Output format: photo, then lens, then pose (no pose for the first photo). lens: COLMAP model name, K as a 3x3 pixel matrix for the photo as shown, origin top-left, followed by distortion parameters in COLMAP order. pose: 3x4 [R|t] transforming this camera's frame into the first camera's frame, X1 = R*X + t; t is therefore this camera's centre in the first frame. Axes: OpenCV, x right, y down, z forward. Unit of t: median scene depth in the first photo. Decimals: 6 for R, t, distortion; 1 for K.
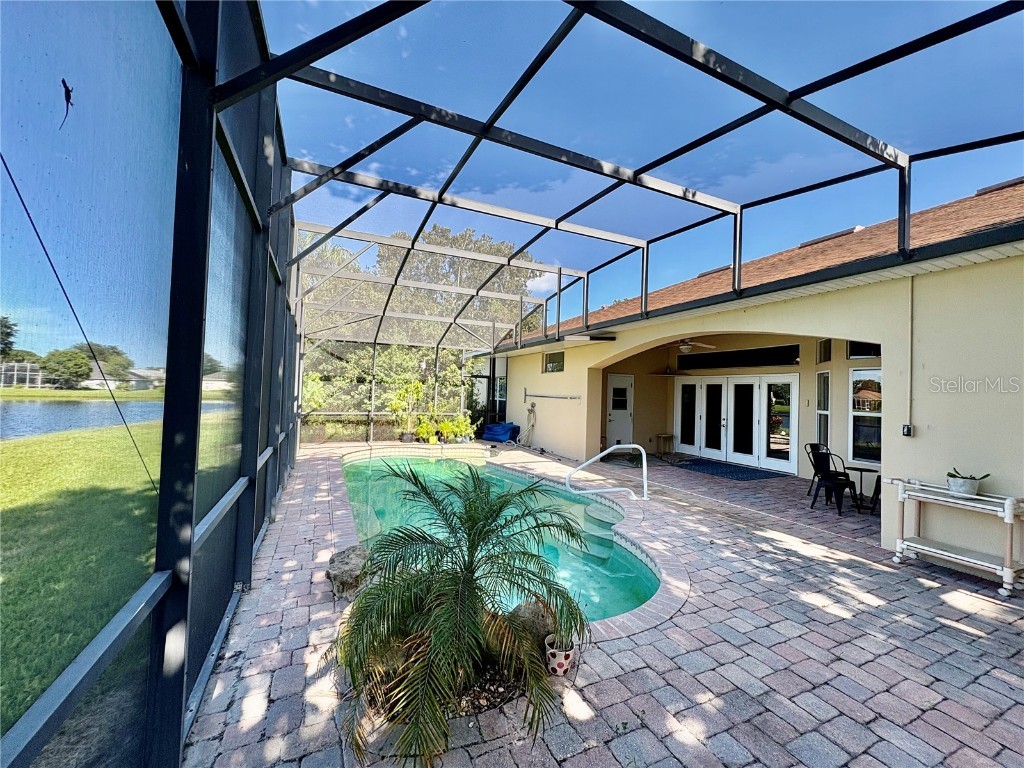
lens RADIAL K [[405.0, 0, 513.6], [0, 405.0, 384.6], [0, 0, 1]] dist [-0.000883, 0.000475]
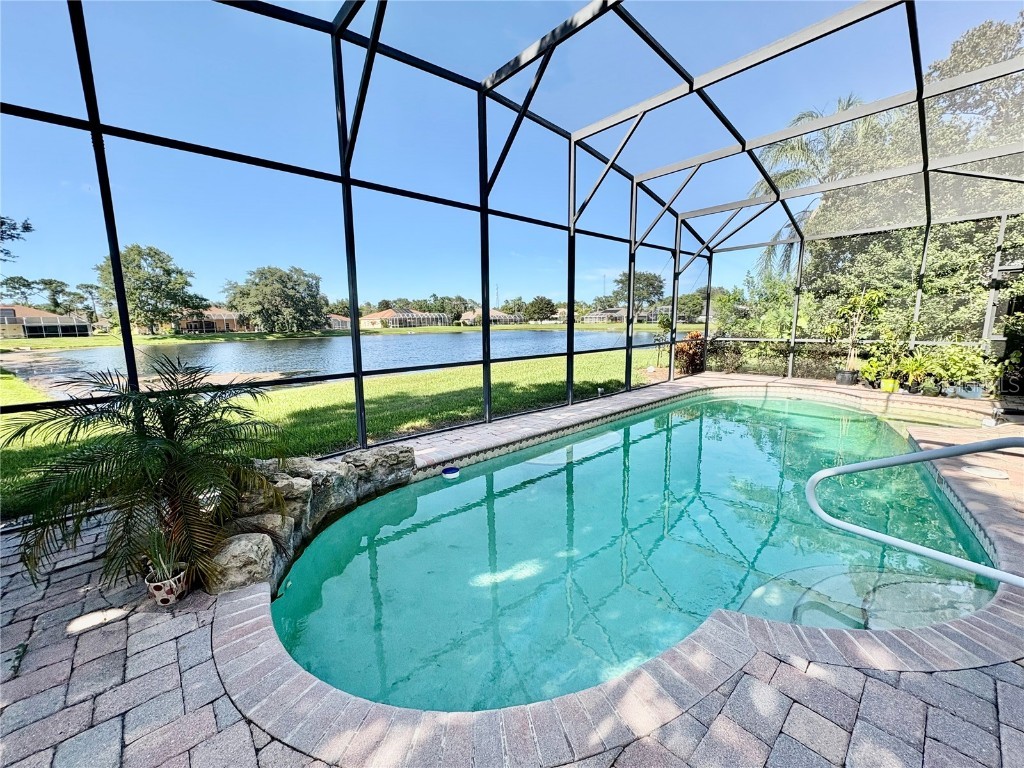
lens RADIAL K [[405.0, 0, 511.5], [0, 405.0, 383.4], [0, 0, 1]] dist [-0.000883, 0.000475]
pose [[0.288900, 0.111212, -0.950878, 0.588747], [0.049352, 0.990179, 0.130803, 0.071249], [0.956086, -0.084717, 0.280574, 0.776644]]
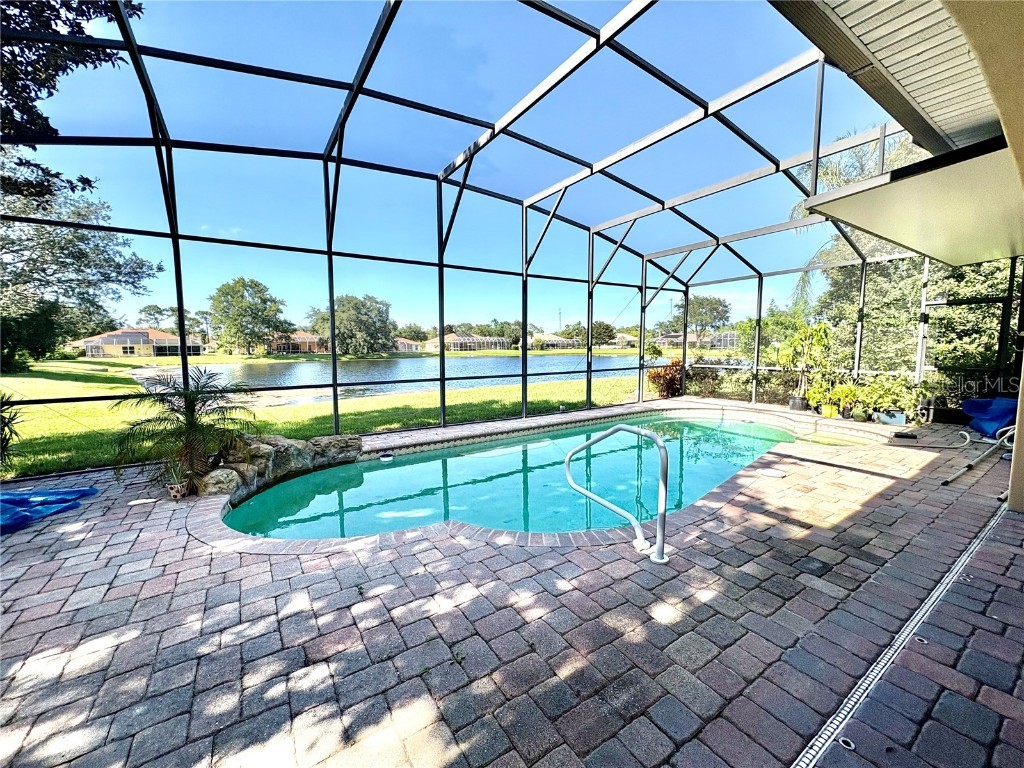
lens RADIAL K [[405.0, 0, 511.1], [0, 405.0, 382.8], [0, 0, 1]] dist [-0.000883, 0.000475]
pose [[0.139479, 0.058780, -0.988479, 1.006235], [0.036808, 0.997239, 0.064494, 0.083971], [0.989541, -0.045379, 0.136930, 1.110943]]
